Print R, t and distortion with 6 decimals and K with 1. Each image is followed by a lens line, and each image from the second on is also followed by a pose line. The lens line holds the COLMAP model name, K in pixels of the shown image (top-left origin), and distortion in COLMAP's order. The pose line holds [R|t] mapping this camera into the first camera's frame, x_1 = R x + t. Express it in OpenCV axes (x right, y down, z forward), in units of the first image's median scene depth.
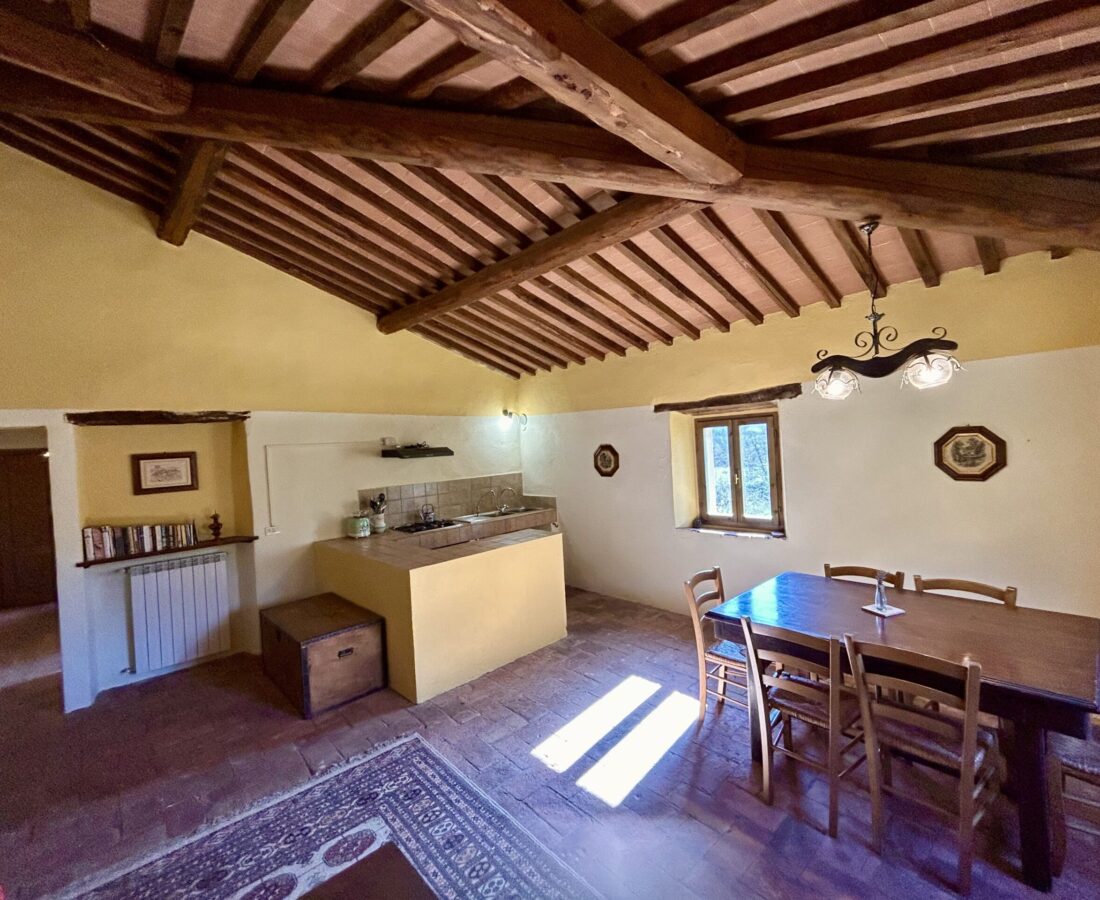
lens RADIAL K [[495.9, 0, 550.0], [0, 495.9, 450.0], [0, 0, 1]] dist [-0.000905, 0.000455]
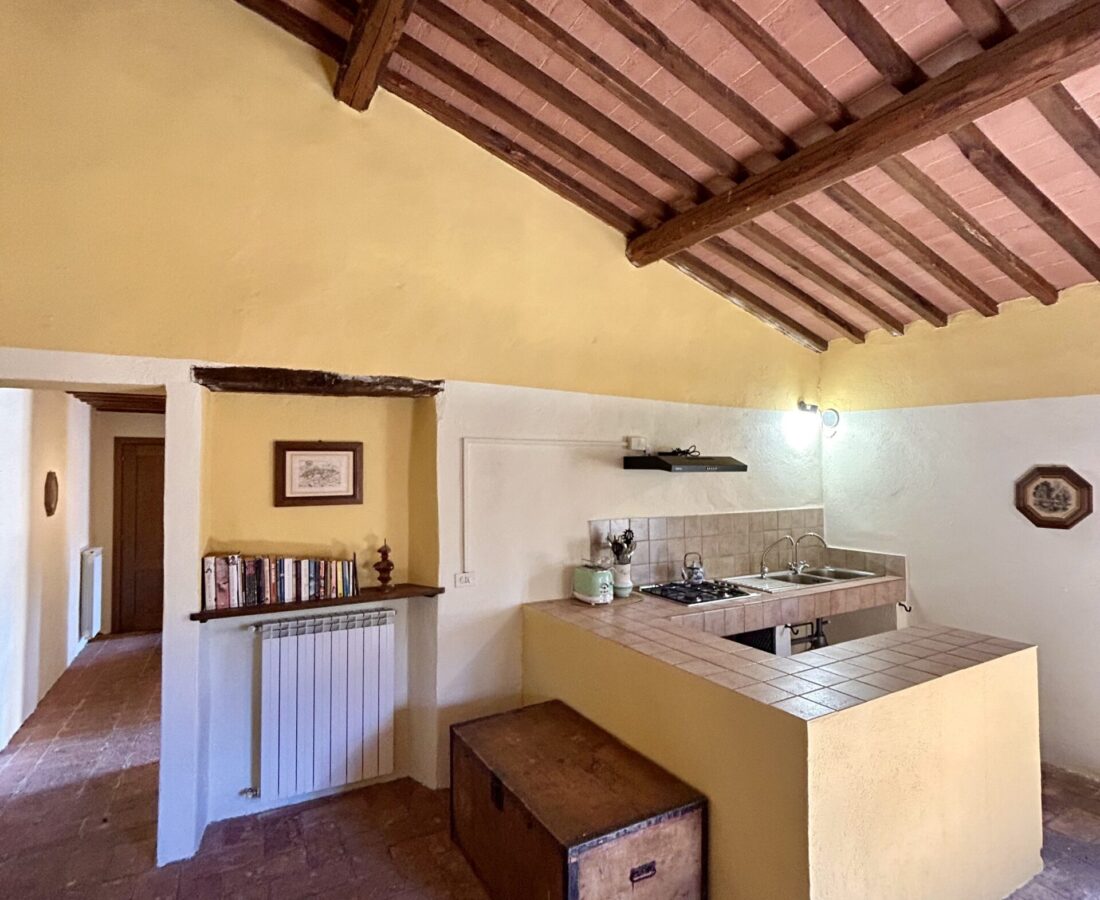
lens RADIAL K [[615.4, 0, 550.0], [0, 615.4, 450.0], [0, 0, 1]] dist [-0.008108, 0.000546]
pose [[0.966374, 0.042125, -0.253666, -0.293846], [-0.051489, 0.998211, -0.030387, 0.024241], [0.251933, 0.042426, 0.966814, 0.318398]]
